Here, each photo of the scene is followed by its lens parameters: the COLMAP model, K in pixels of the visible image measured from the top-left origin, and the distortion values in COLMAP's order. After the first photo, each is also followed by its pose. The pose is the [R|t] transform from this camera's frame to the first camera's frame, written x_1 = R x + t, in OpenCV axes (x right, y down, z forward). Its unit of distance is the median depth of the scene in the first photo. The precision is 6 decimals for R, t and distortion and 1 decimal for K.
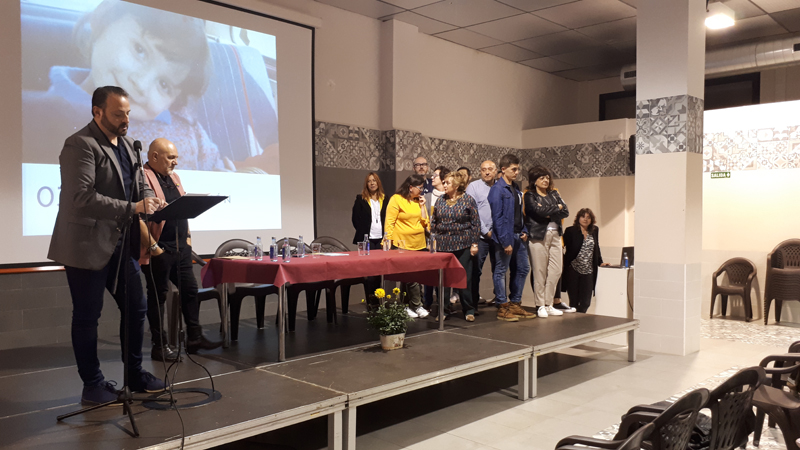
lens RADIAL K [[643.2, 0, 403.2], [0, 643.2, 238.7], [0, 0, 1]] dist [0.085368, -0.159973]
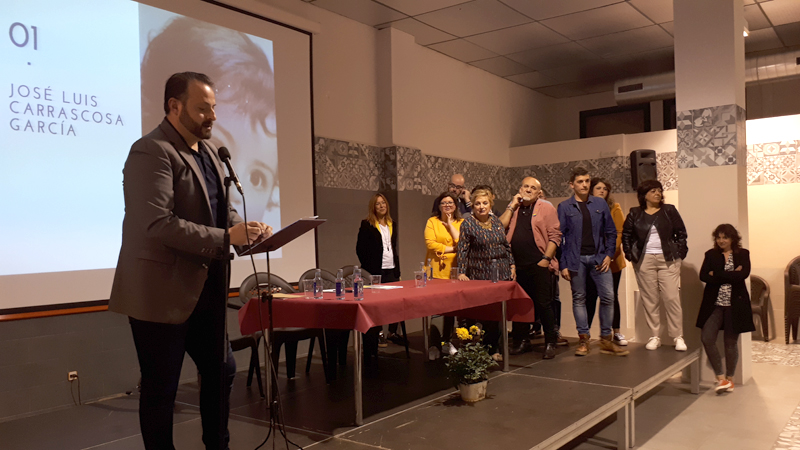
lens RADIAL K [[643.2, 0, 407.1], [0, 643.2, 232.9], [0, 0, 1]] dist [0.085368, -0.159973]
pose [[0.992334, -0.022042, 0.121605, -0.112322], [0.027537, 0.998665, -0.043693, -0.005738], [-0.120479, 0.046706, 0.991616, 0.098339]]
